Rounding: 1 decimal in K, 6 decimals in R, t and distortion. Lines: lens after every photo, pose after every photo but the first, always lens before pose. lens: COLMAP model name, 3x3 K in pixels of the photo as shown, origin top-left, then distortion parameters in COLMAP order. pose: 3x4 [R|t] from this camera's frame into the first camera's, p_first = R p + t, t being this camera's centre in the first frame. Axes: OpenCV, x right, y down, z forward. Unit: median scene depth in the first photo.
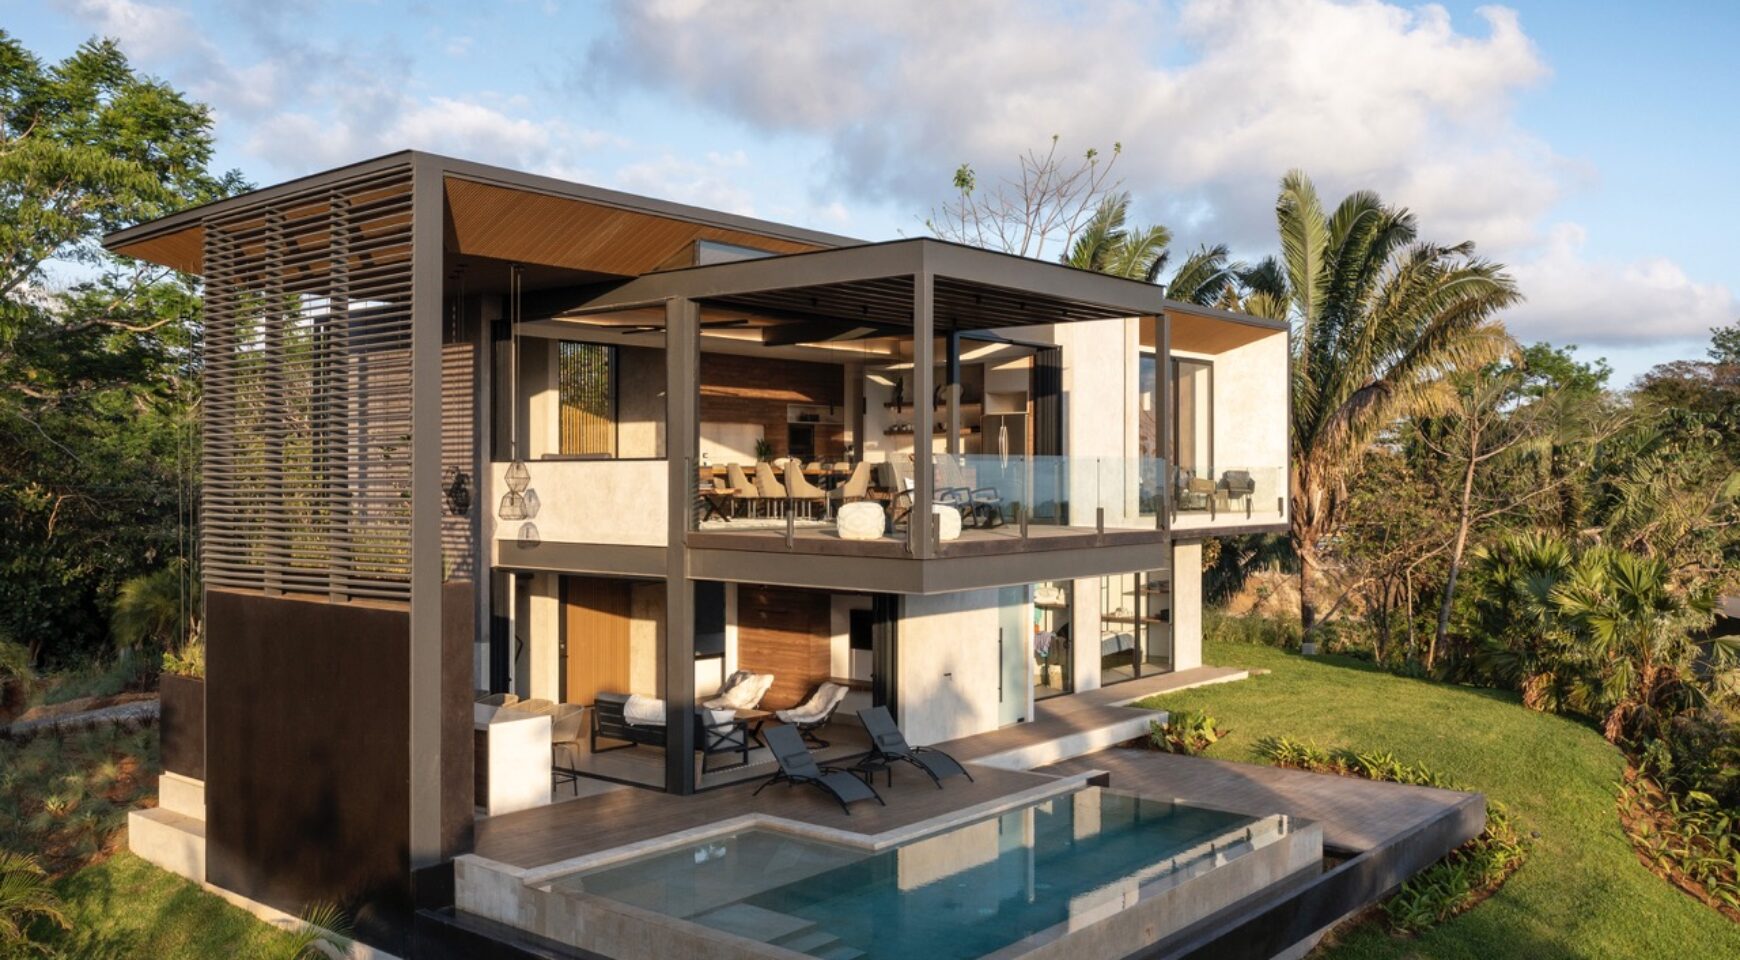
lens RADIAL K [[1427.1, 0, 860.1], [0, 1427.1, 471.4], [0, 0, 1]] dist [-0.017325, 0.015828]
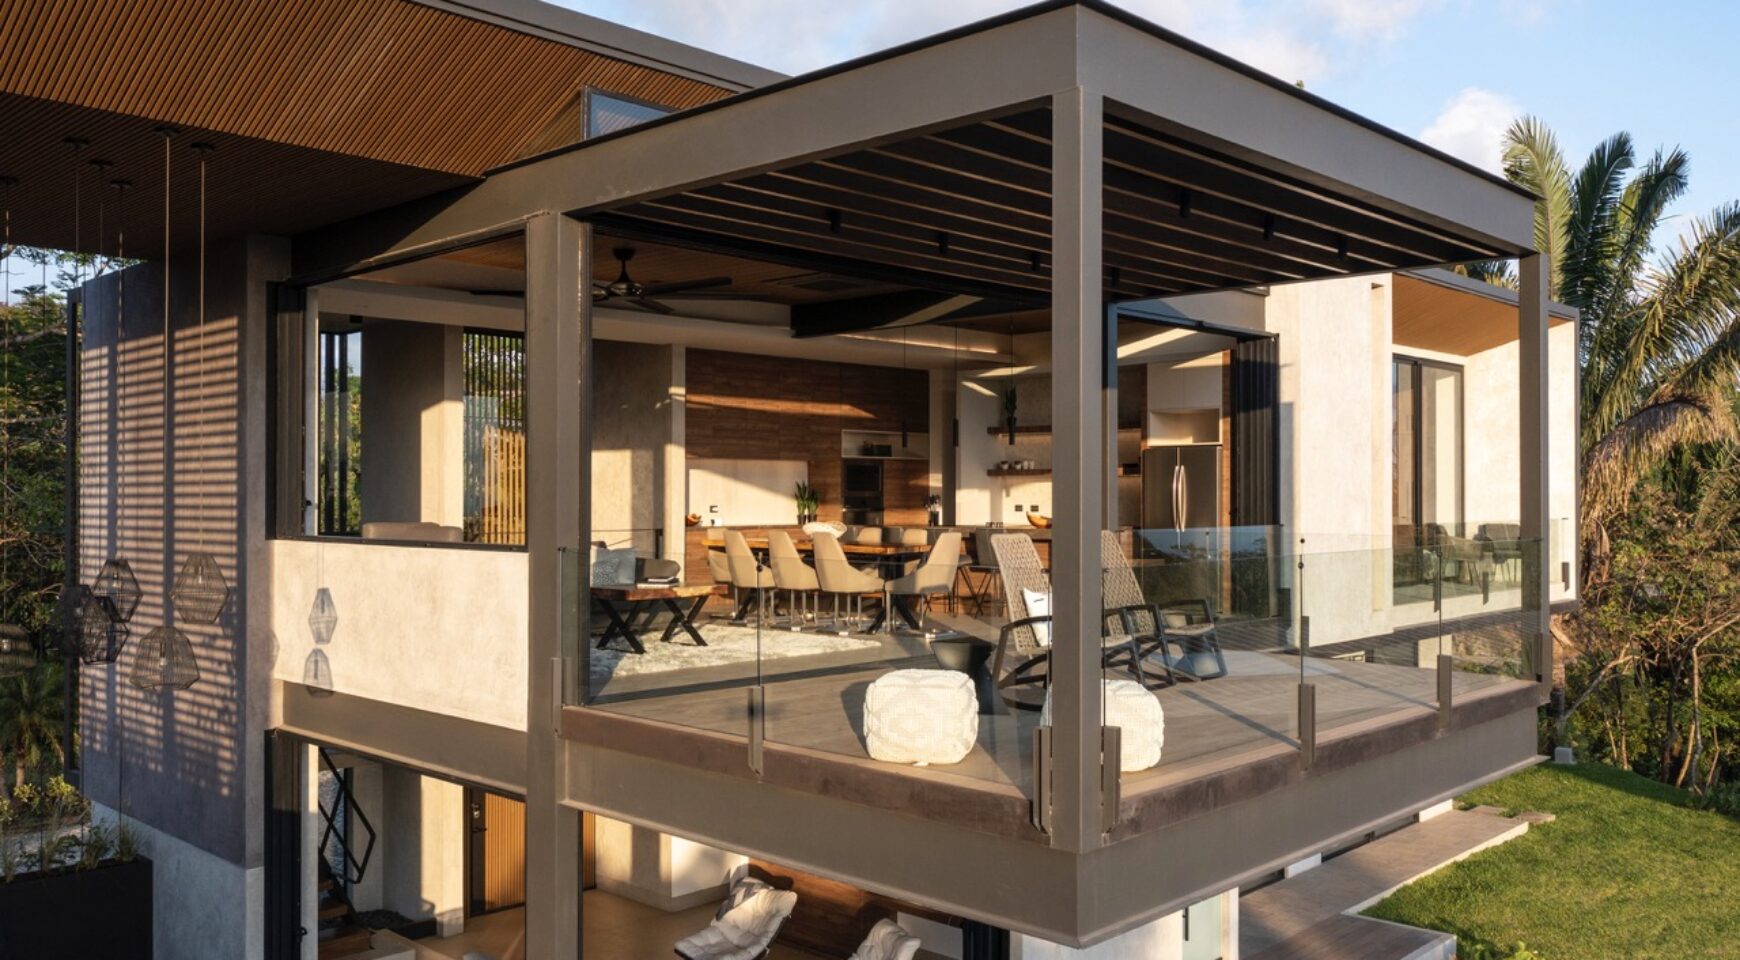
lens RADIAL K [[1427.1, 0, 886.3], [0, 1427.1, 489.2], [0, 0, 1]] dist [-0.017325, 0.015828]
pose [[0.998293, -0.000416, -0.058411, 0.009708], [0.000283, 0.999997, -0.002287, -0.020210], [0.058412, 0.002266, 0.998290, 0.382422]]
